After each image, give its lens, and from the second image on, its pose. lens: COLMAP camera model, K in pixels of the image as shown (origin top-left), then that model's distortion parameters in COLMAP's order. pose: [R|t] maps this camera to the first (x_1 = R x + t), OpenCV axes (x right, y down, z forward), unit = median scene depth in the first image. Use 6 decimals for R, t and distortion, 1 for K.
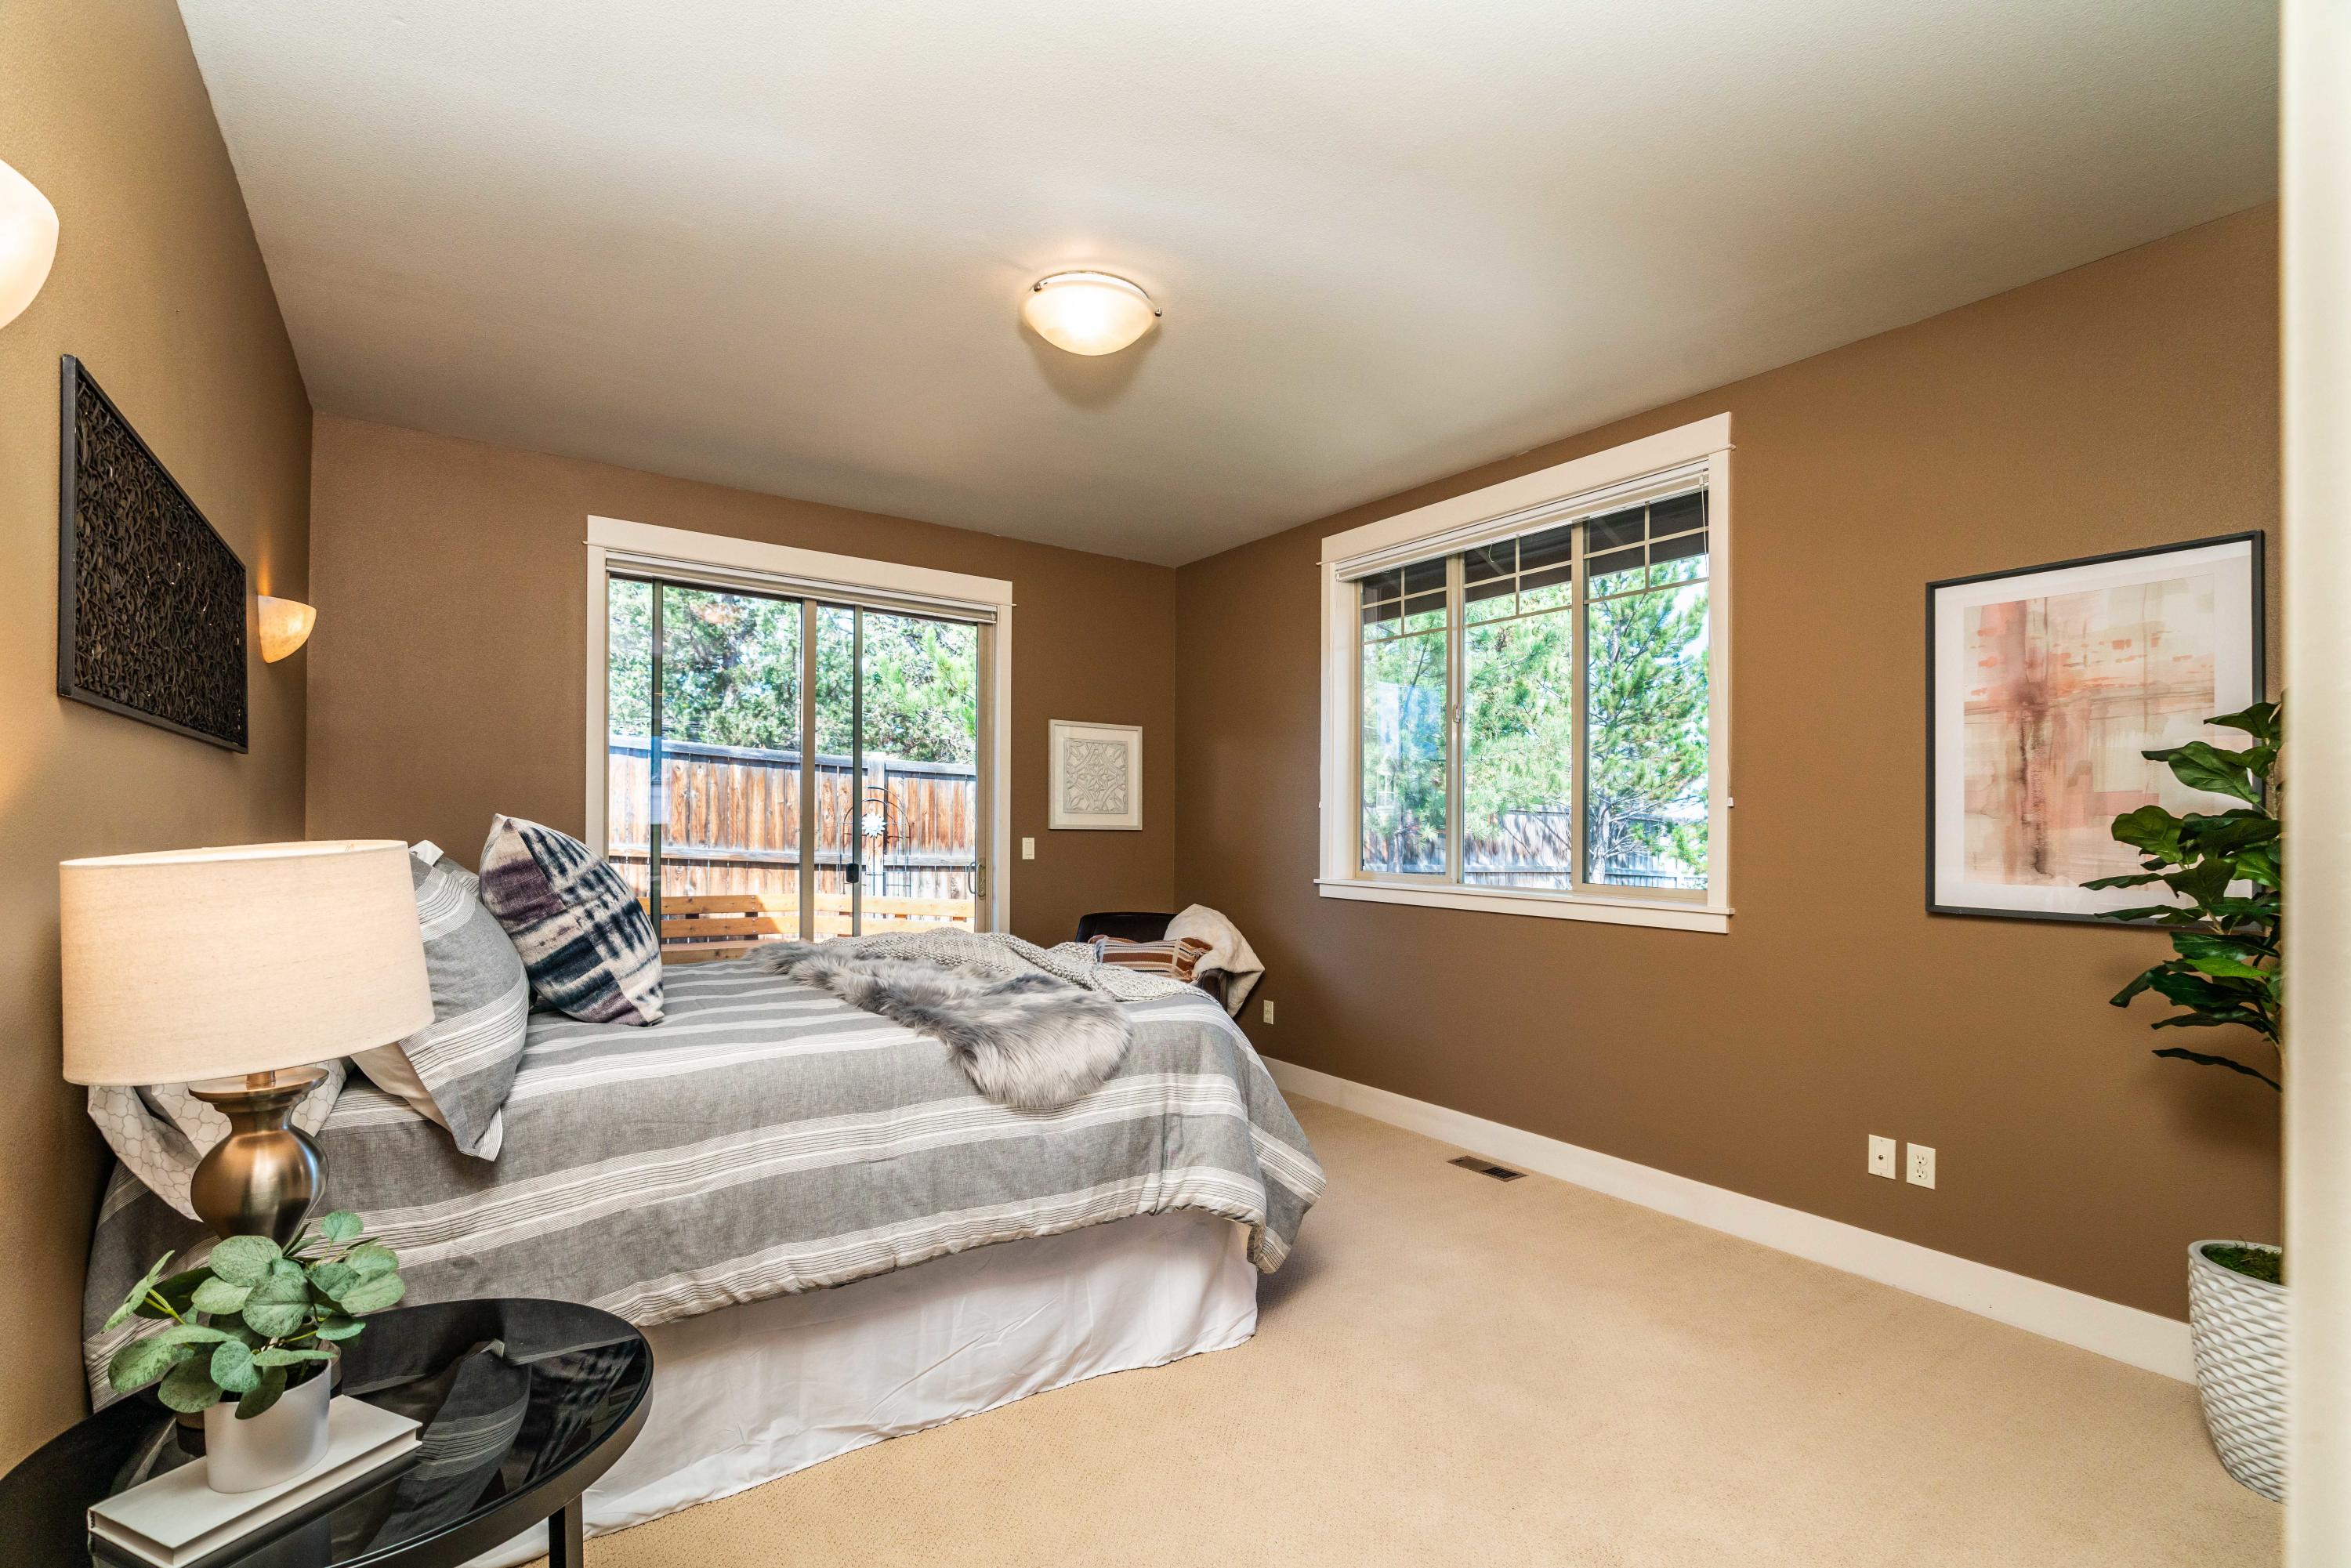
lens RADIAL K [[1073.6, 0, 1191.2], [0, 1073.6, 806.7], [0, 0, 1]] dist [-0.006740, 0.004541]
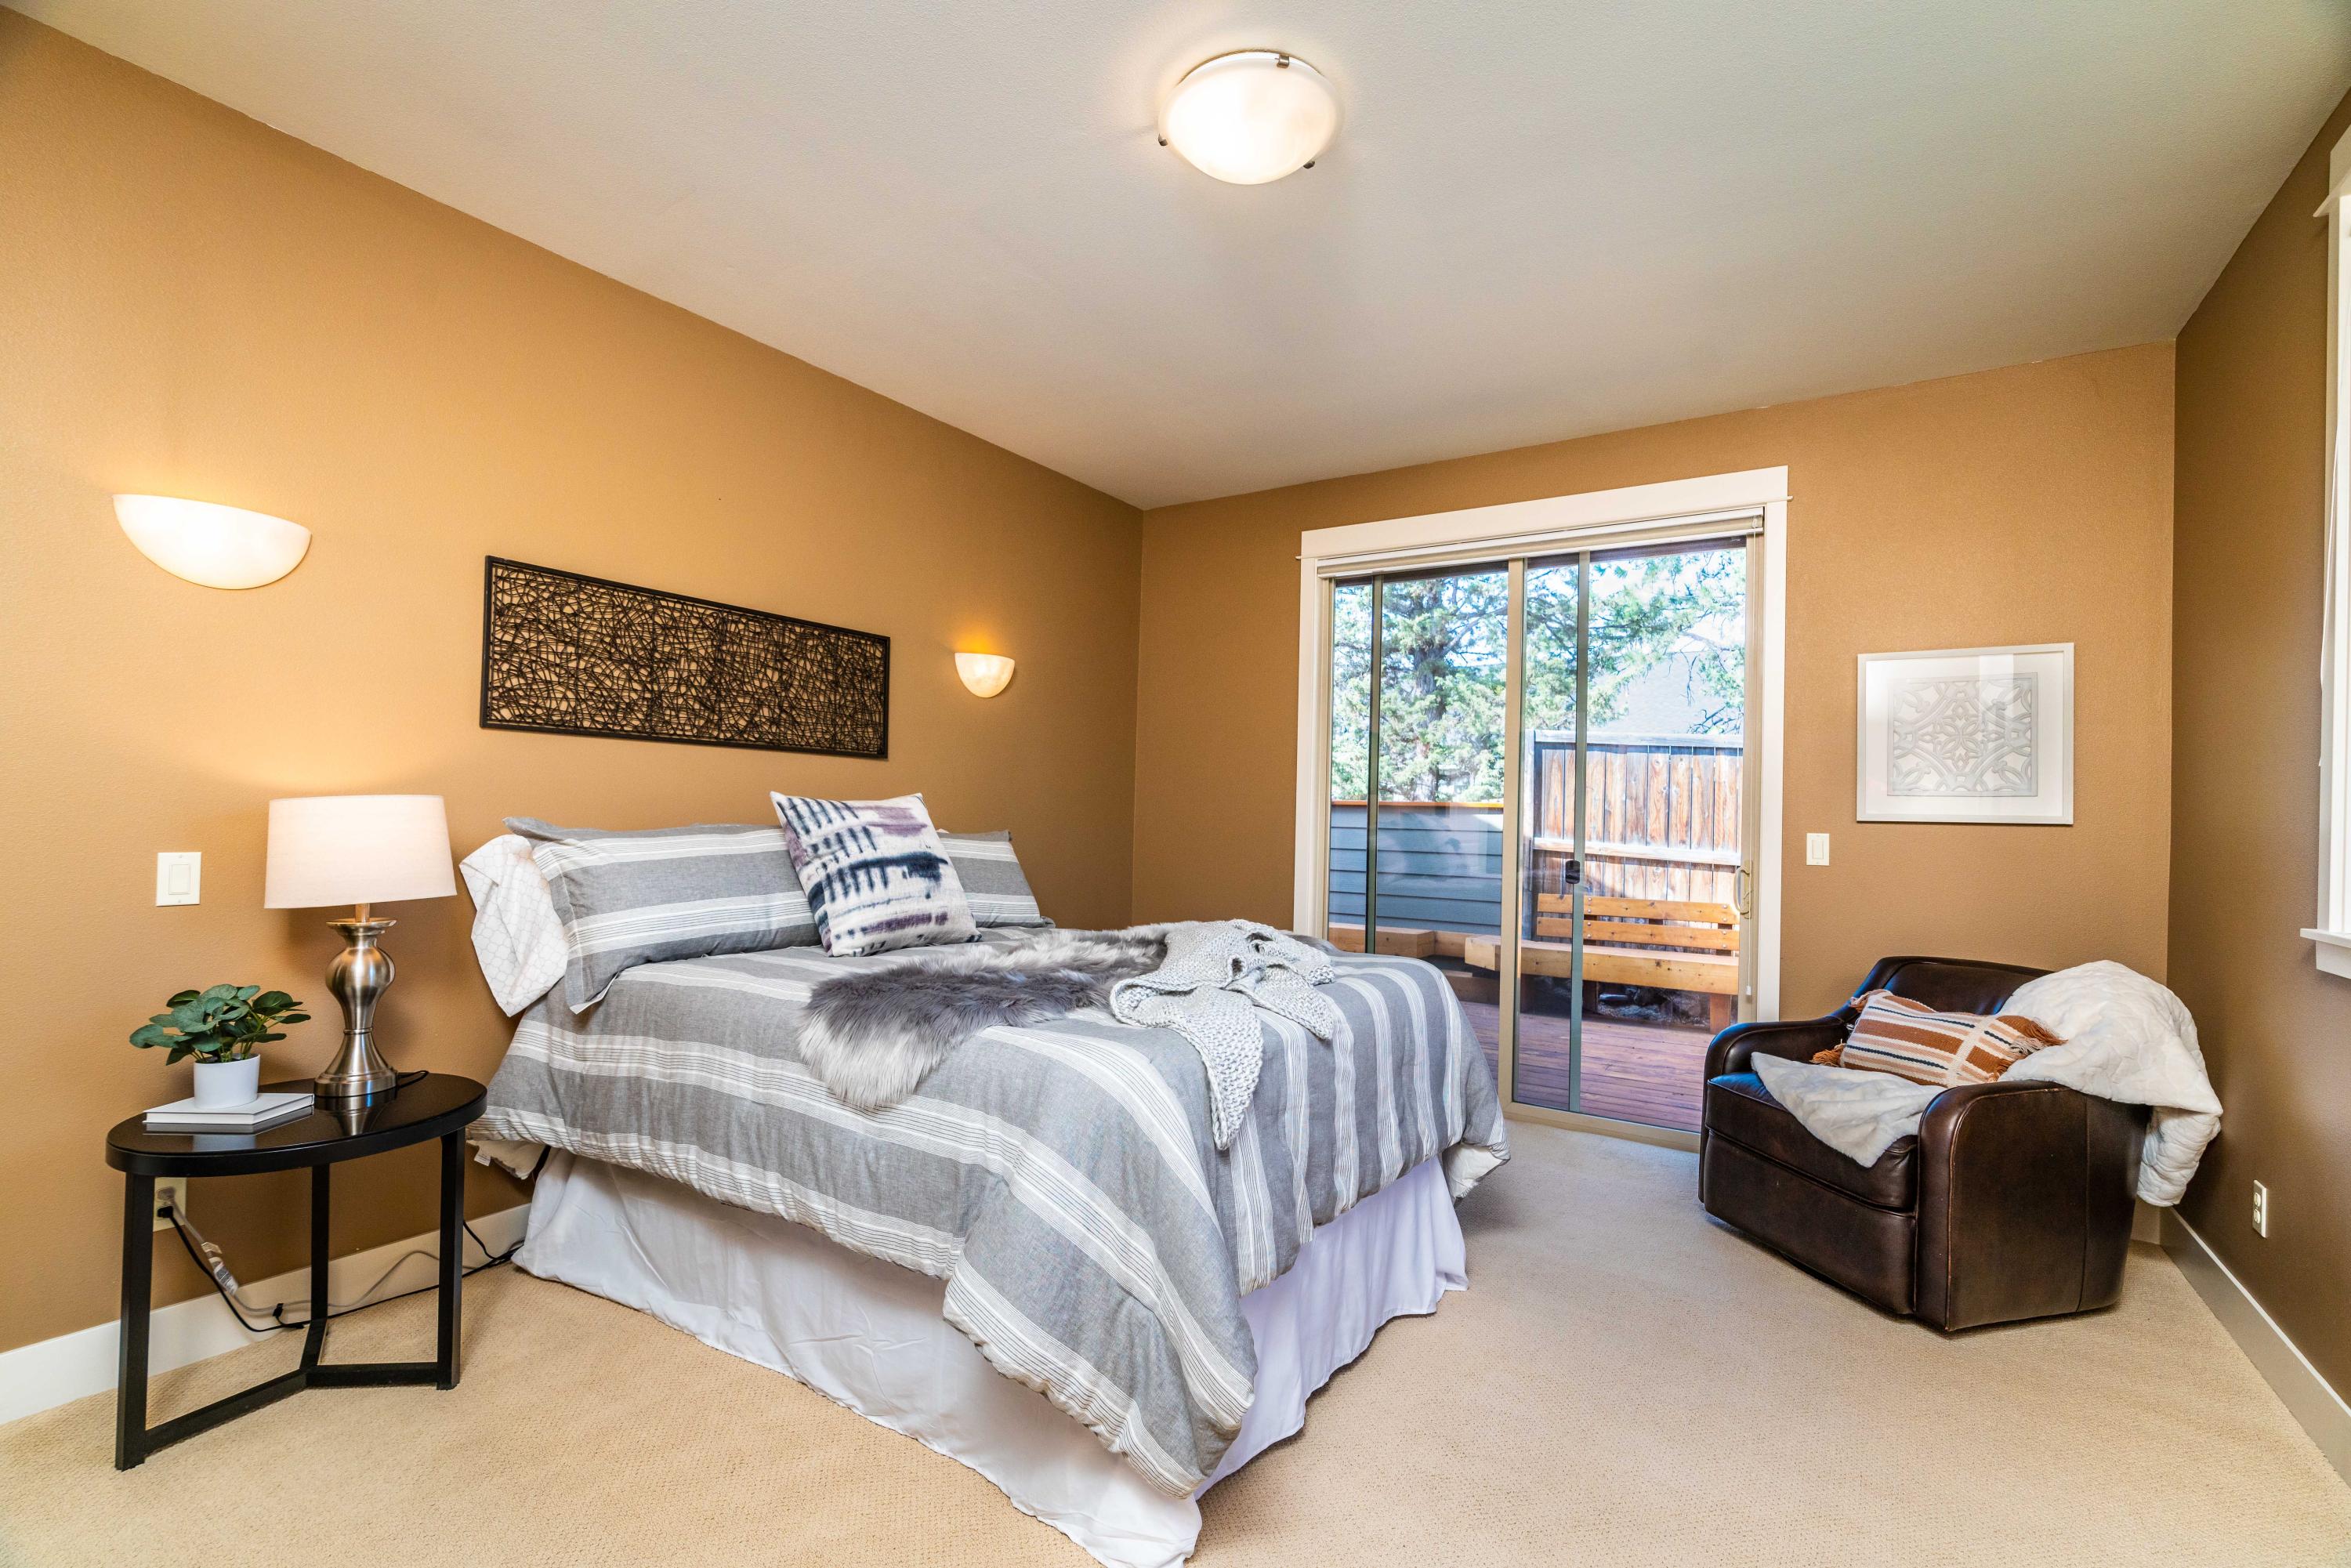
lens RADIAL K [[1073.6, 0, 1181.4], [0, 1073.6, 794.7], [0, 0, 1]] dist [-0.006740, 0.004541]
pose [[0.369702, -0.025587, -0.928798, 0.405615], [0.004446, 0.999658, -0.025769, 0.025327], [0.929140, 0.005398, 0.369689, 0.469024]]
